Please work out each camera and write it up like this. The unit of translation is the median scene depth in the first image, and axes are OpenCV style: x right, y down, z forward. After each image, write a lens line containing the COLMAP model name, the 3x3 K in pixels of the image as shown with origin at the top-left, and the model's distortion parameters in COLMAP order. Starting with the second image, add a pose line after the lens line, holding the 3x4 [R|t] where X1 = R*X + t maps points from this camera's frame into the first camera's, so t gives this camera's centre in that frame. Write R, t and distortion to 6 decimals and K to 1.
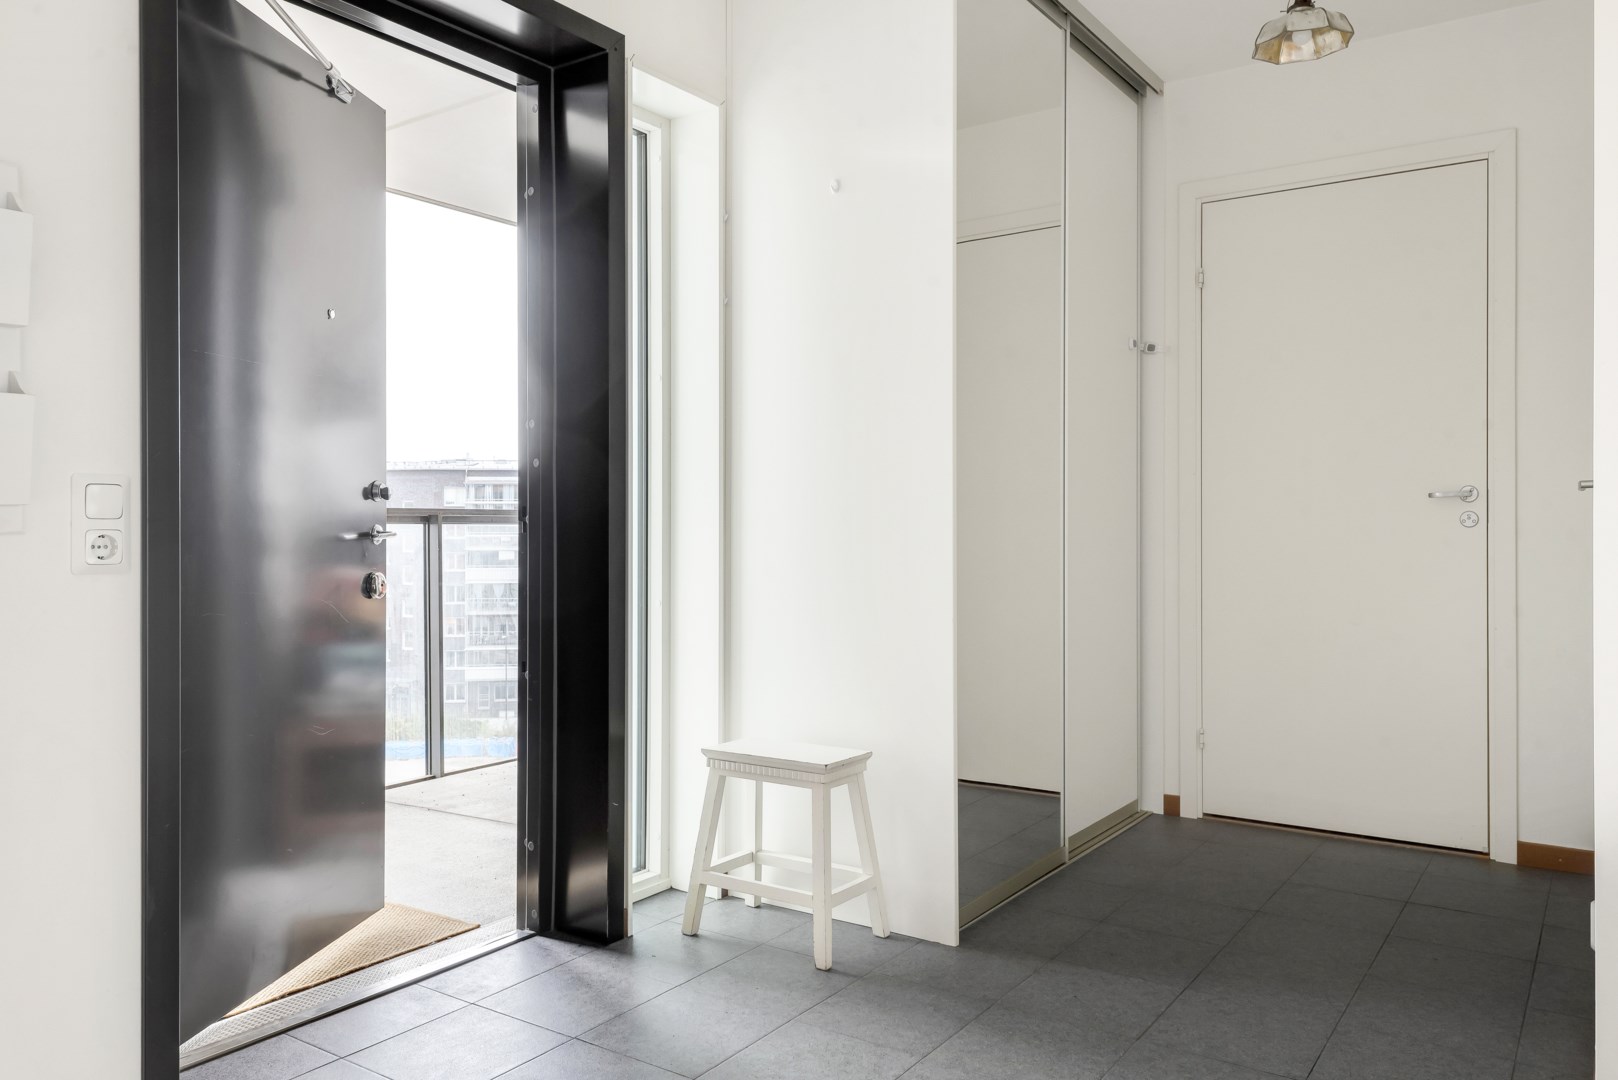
lens RADIAL K [[1197.0, 0, 811.9], [0, 1197.0, 541.0], [0, 0, 1]] dist [0.007937, 0.005329]
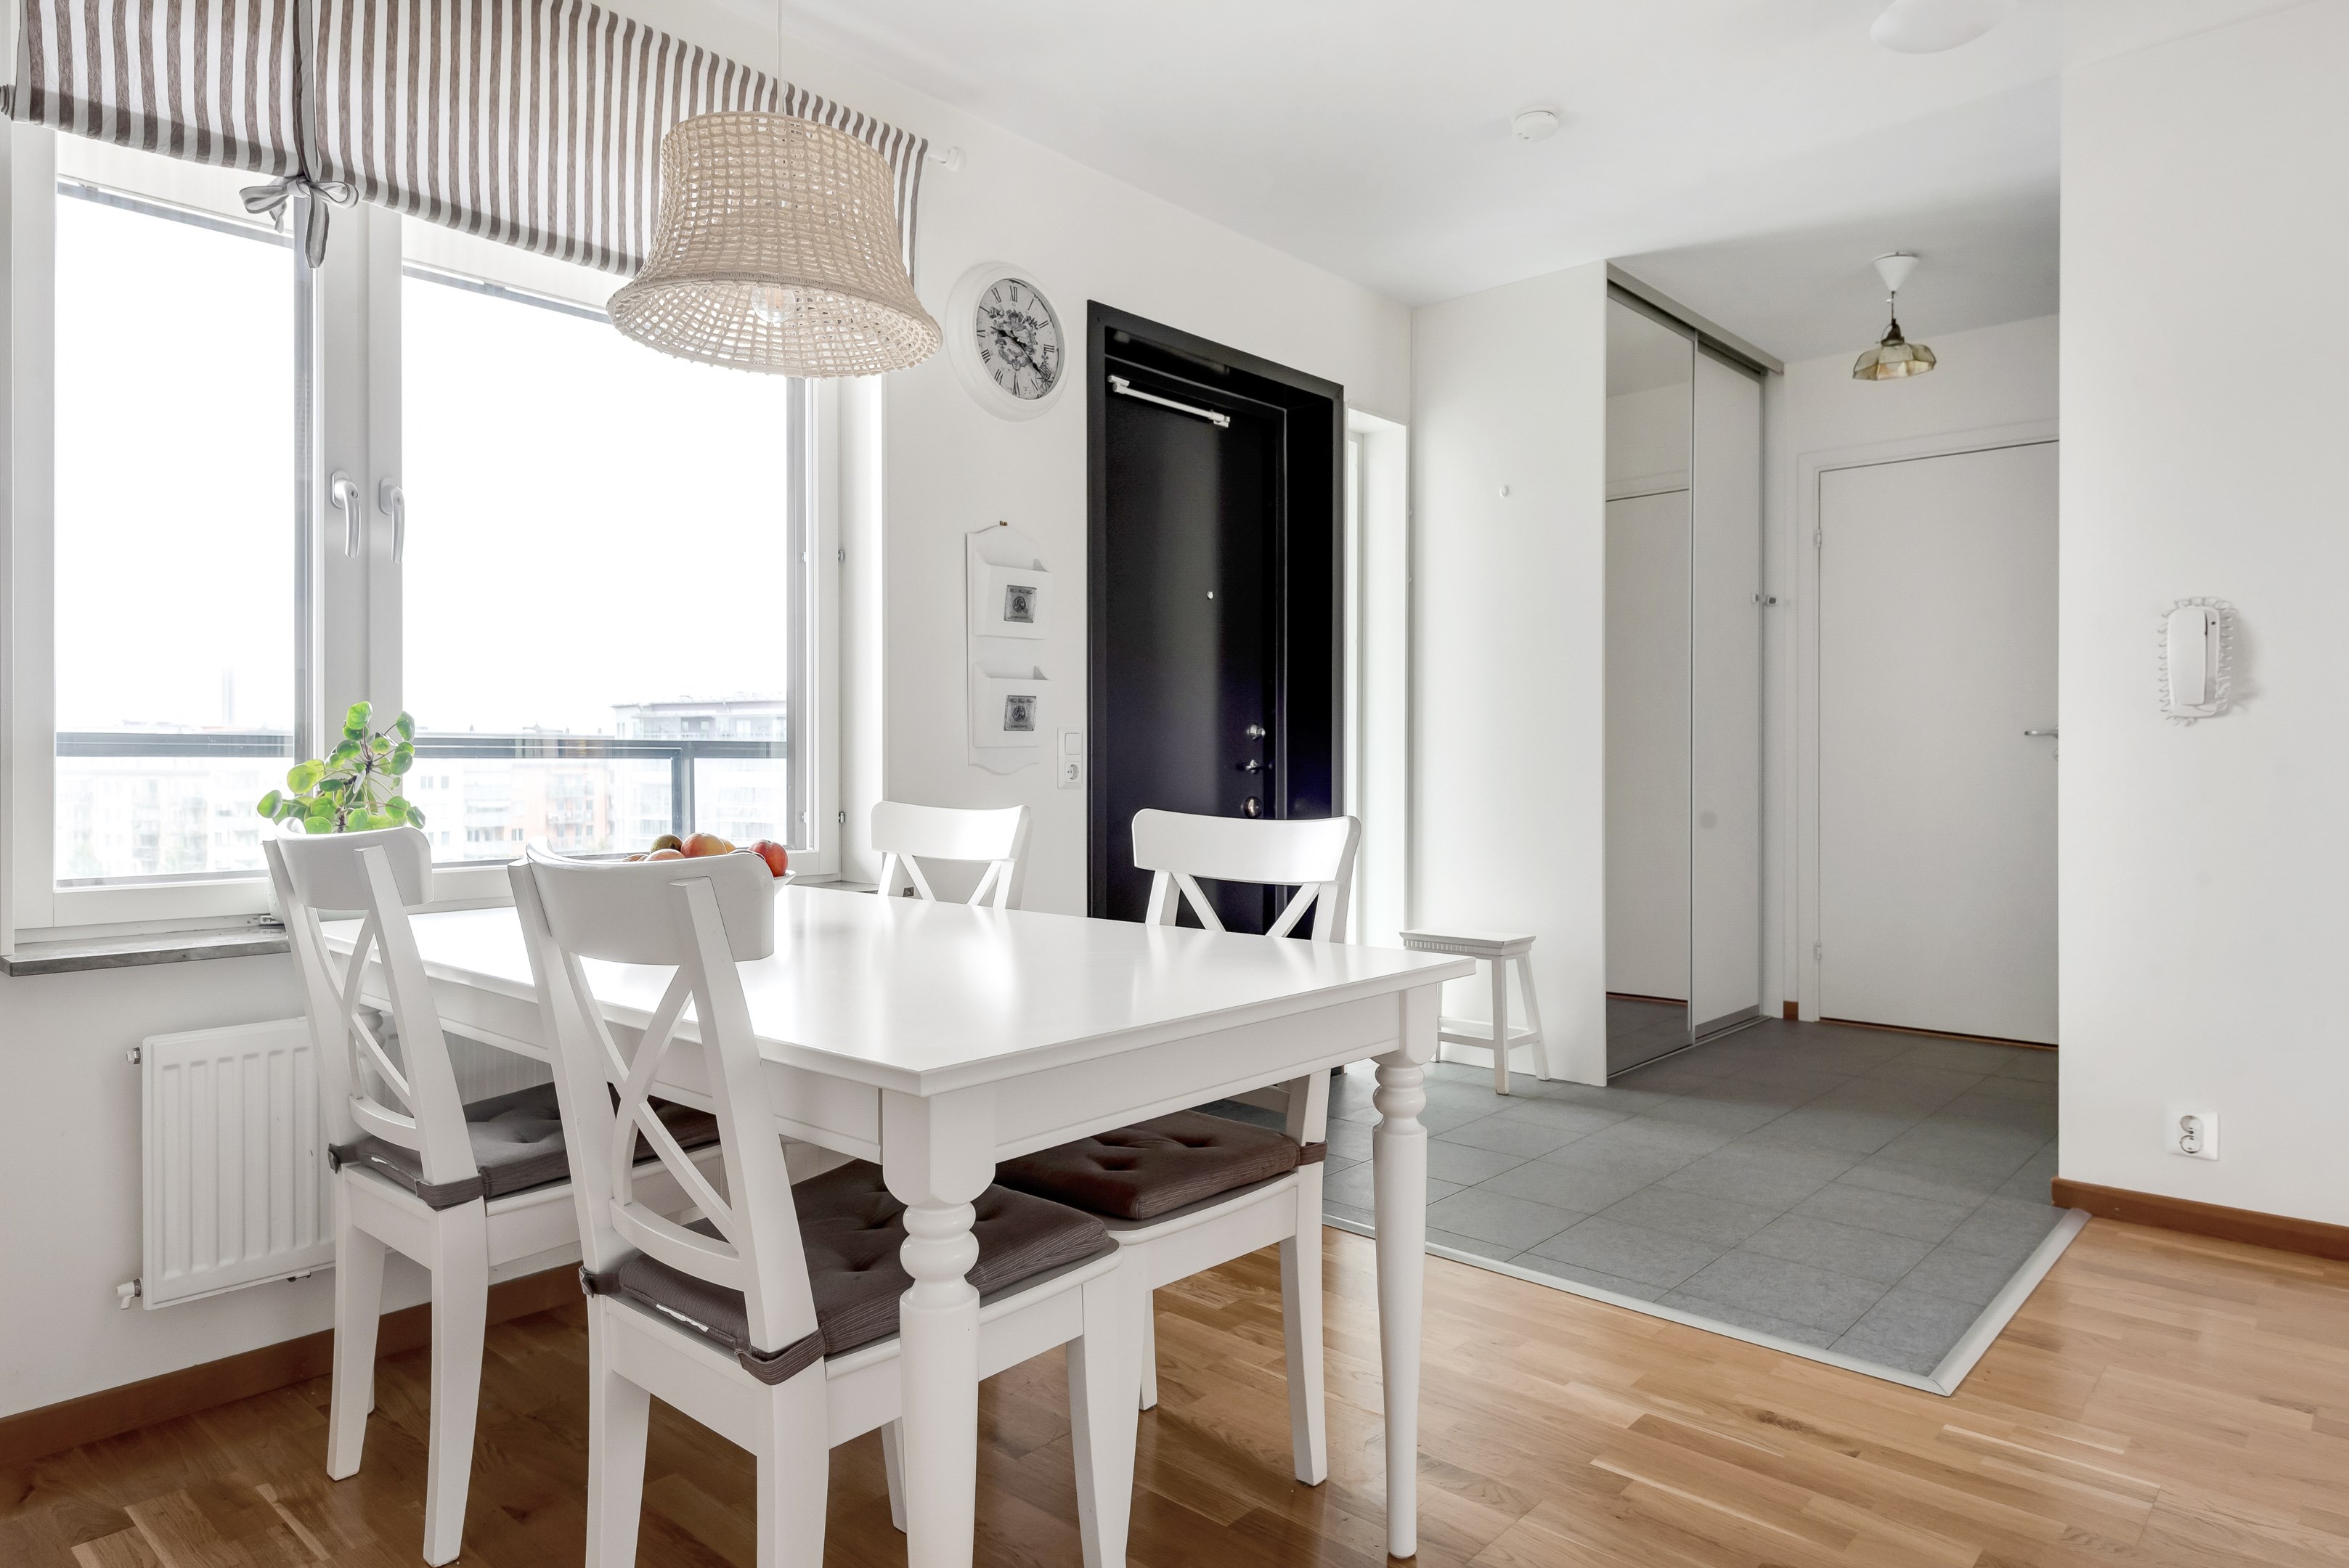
lens RADIAL K [[1393.8, 0, 1165.0], [0, 1393.8, 773.8], [0, 0, 1]] dist [-0.003458, -0.001706]
pose [[0.988835, 0.003228, -0.148980, -0.098150], [-0.003499, 0.999993, -0.001562, 0.005400], [0.148974, 0.002065, 0.988839, -0.435120]]
